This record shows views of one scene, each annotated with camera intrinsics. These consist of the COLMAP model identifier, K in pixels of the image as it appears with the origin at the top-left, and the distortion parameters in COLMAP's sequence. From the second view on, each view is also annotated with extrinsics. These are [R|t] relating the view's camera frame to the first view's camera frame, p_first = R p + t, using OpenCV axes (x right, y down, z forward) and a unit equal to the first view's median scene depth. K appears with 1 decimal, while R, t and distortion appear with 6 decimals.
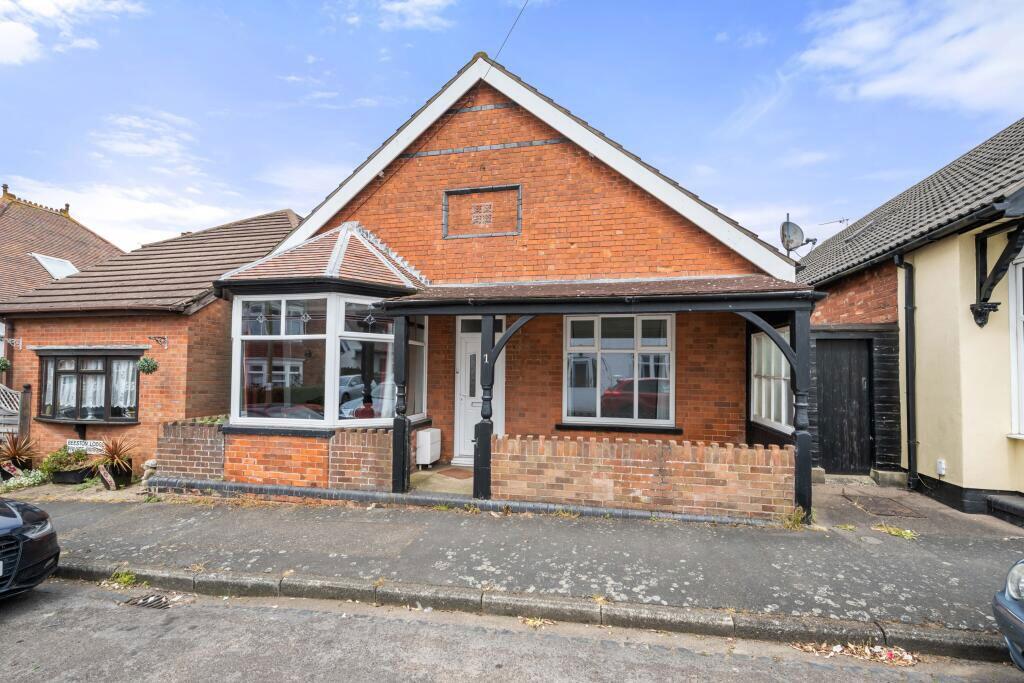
lens RADIAL K [[442.4, 0, 515.3], [0, 442.4, 356.1], [0, 0, 1]] dist [0.000222, 0.000319]
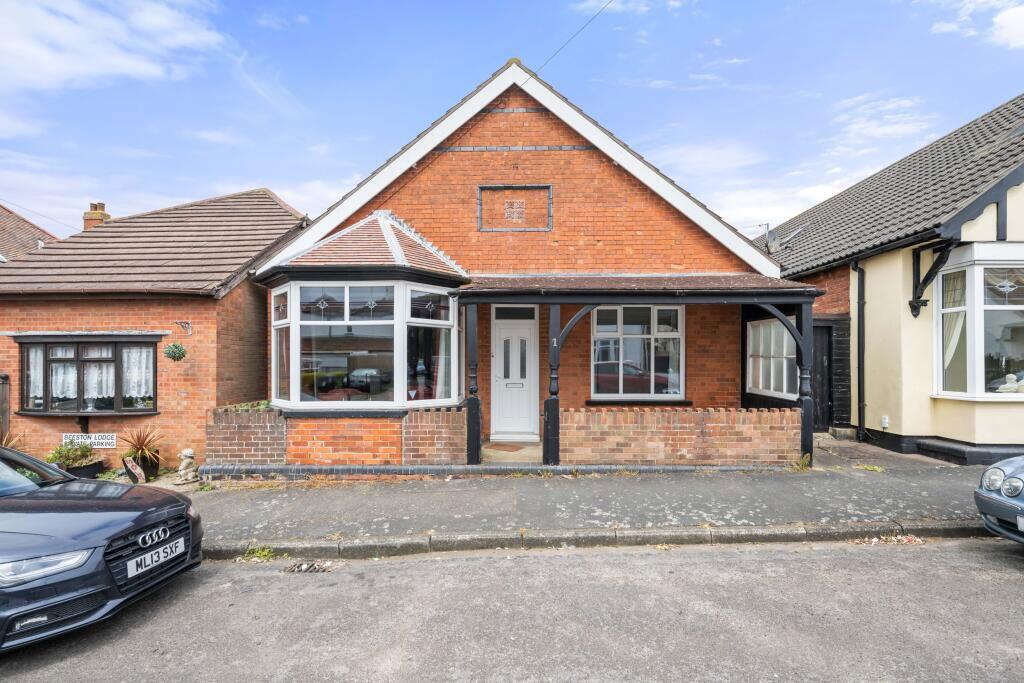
lens RADIAL K [[442.4, 0, 515.3], [0, 442.4, 356.1], [0, 0, 1]] dist [0.000222, 0.000319]
pose [[0.982072, -0.009571, 0.188264, -0.336406], [0.004341, 0.999594, 0.028174, 0.007435], [-0.188457, -0.026852, 0.981714, -0.087498]]
